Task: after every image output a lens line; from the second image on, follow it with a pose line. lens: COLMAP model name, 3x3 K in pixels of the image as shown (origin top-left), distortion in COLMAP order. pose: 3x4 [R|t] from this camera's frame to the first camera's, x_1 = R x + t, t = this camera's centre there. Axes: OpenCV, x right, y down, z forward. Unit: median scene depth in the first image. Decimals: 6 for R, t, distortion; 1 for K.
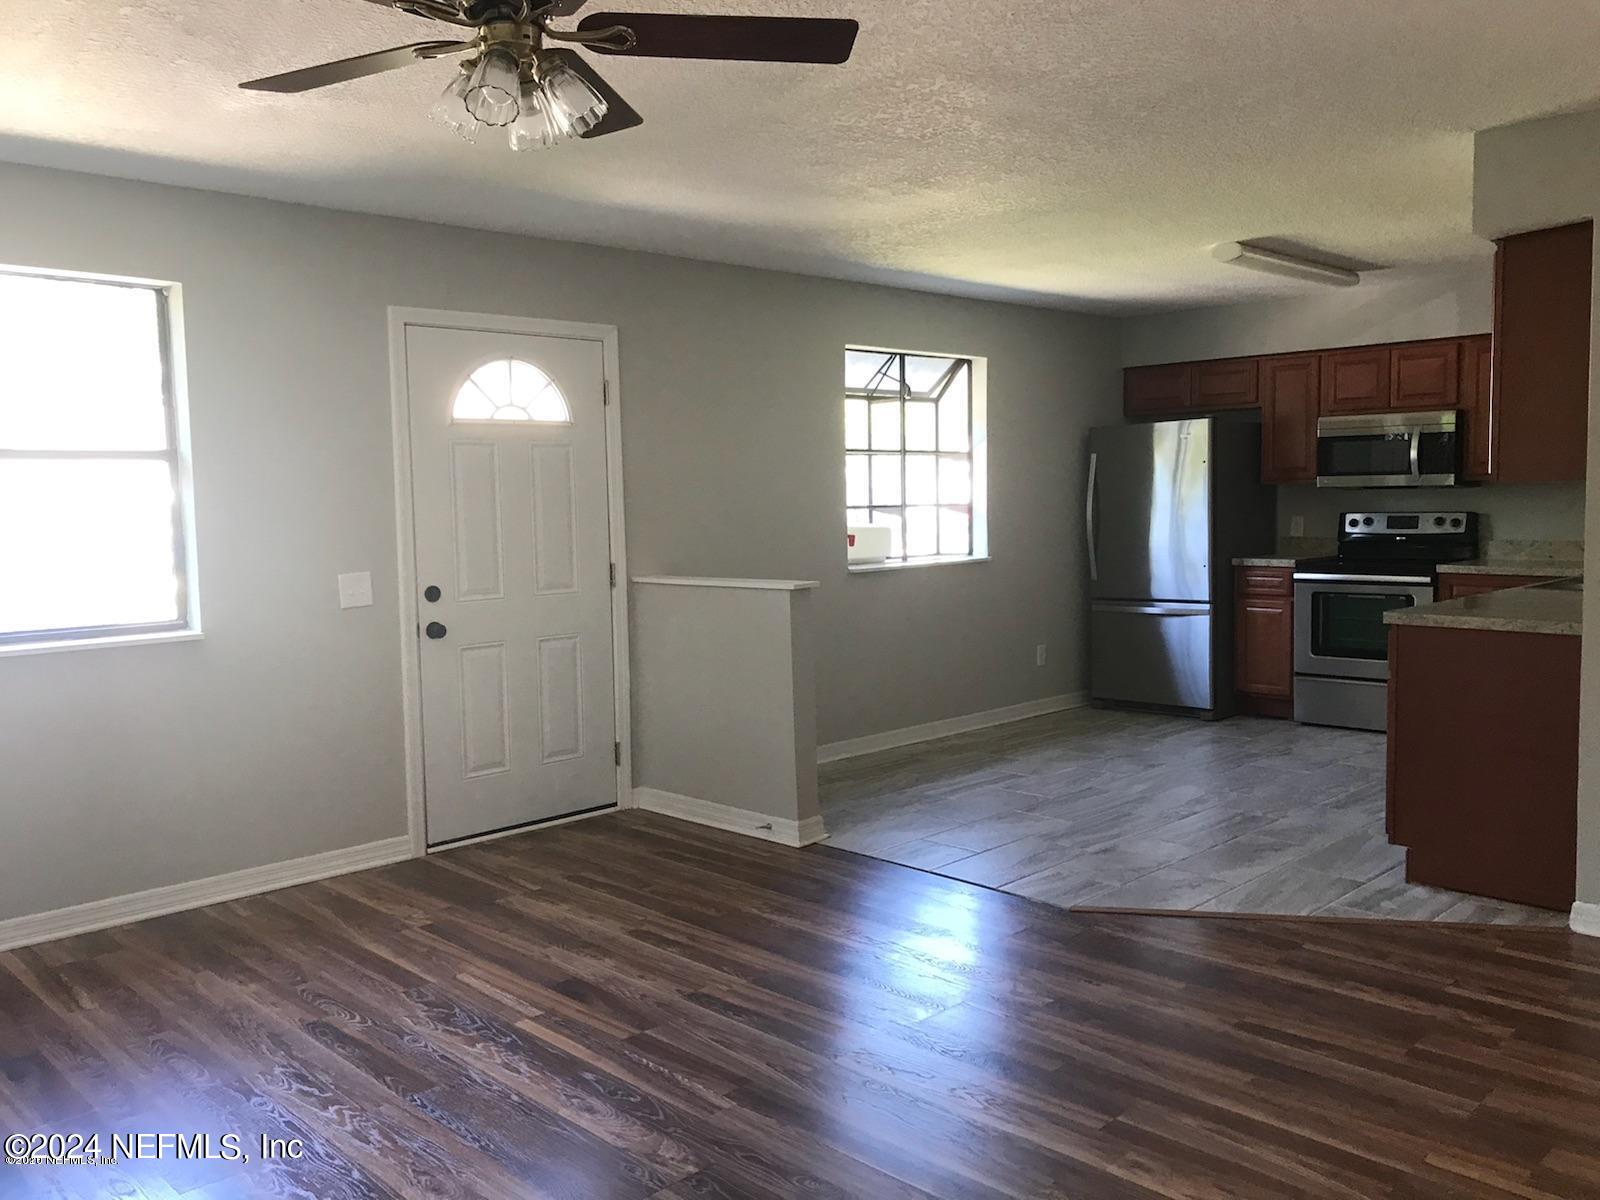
lens RADIAL K [[1311.3, 0, 811.9], [0, 1311.3, 590.2], [0, 0, 1]] dist [0.031968, -0.007526]
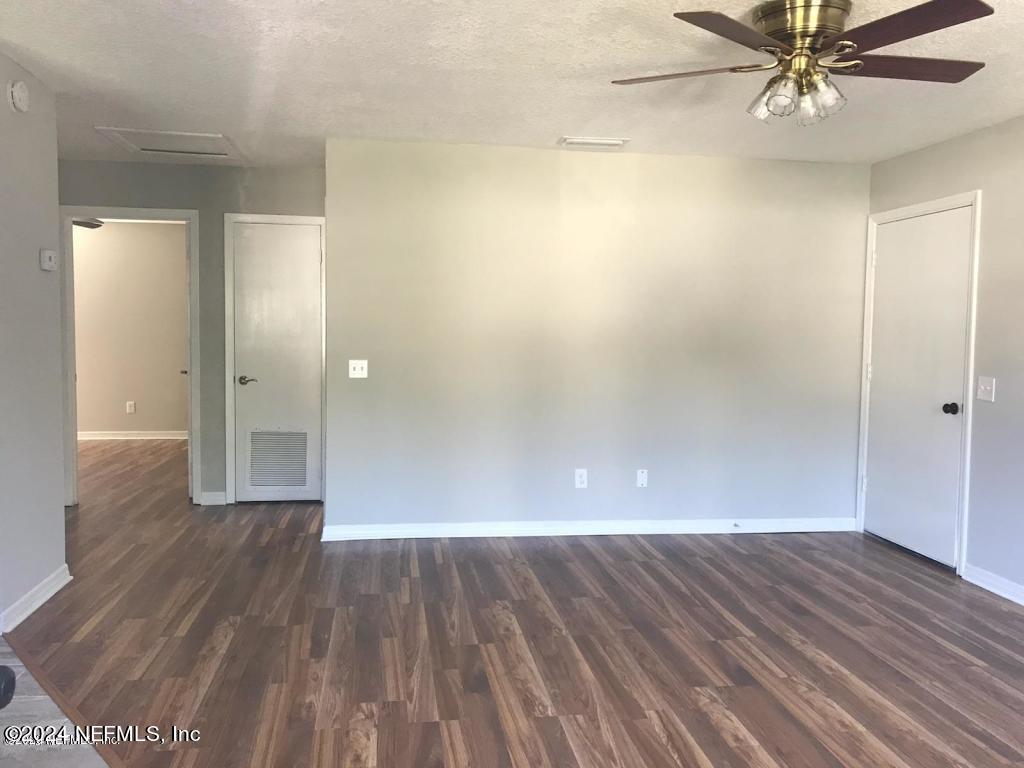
lens RADIAL K [[839.2, 0, 515.2], [0, 839.2, 376.0], [0, 0, 1]] dist [0.031968, -0.007526]
pose [[-0.806490, -0.026977, 0.590633, -0.370449], [0.047085, 0.992855, 0.109642, -0.083662], [-0.589370, 0.116236, -0.799457, 1.336431]]
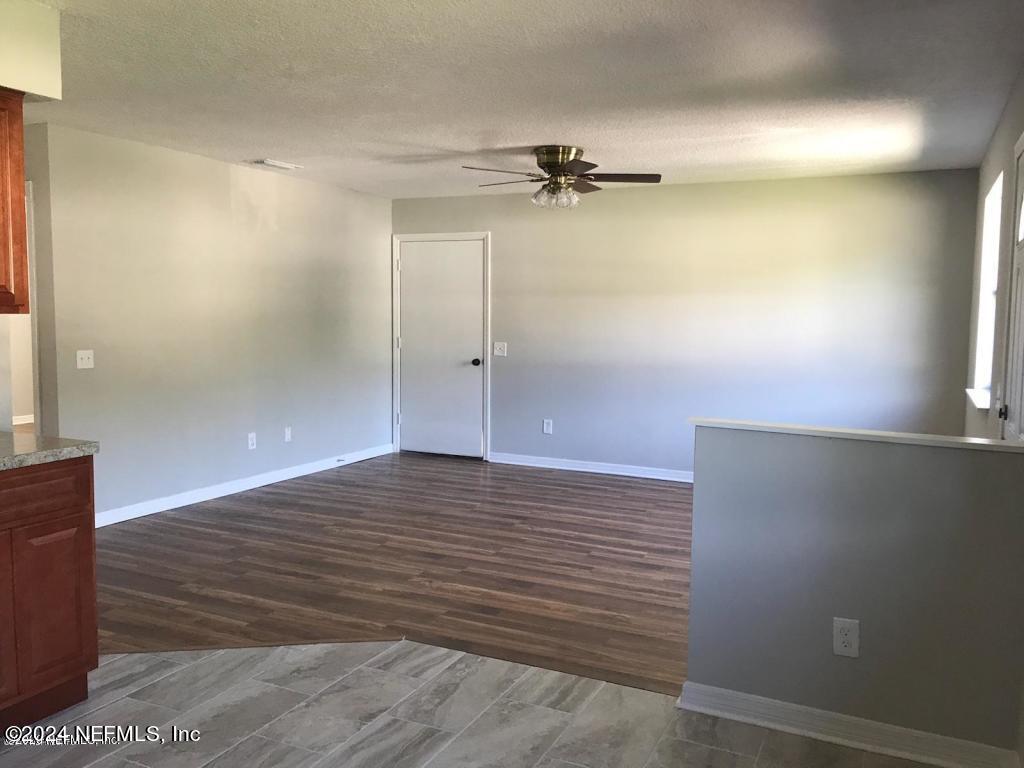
lens RADIAL K [[839.2, 0, 508.4], [0, 839.2, 388.0], [0, 0, 1]] dist [0.031968, -0.007526]
pose [[-0.942350, 0.040175, -0.332207, 0.382825], [-0.018441, 0.985023, 0.171433, -0.151954], [0.334119, 0.167676, -0.927496, 1.849704]]
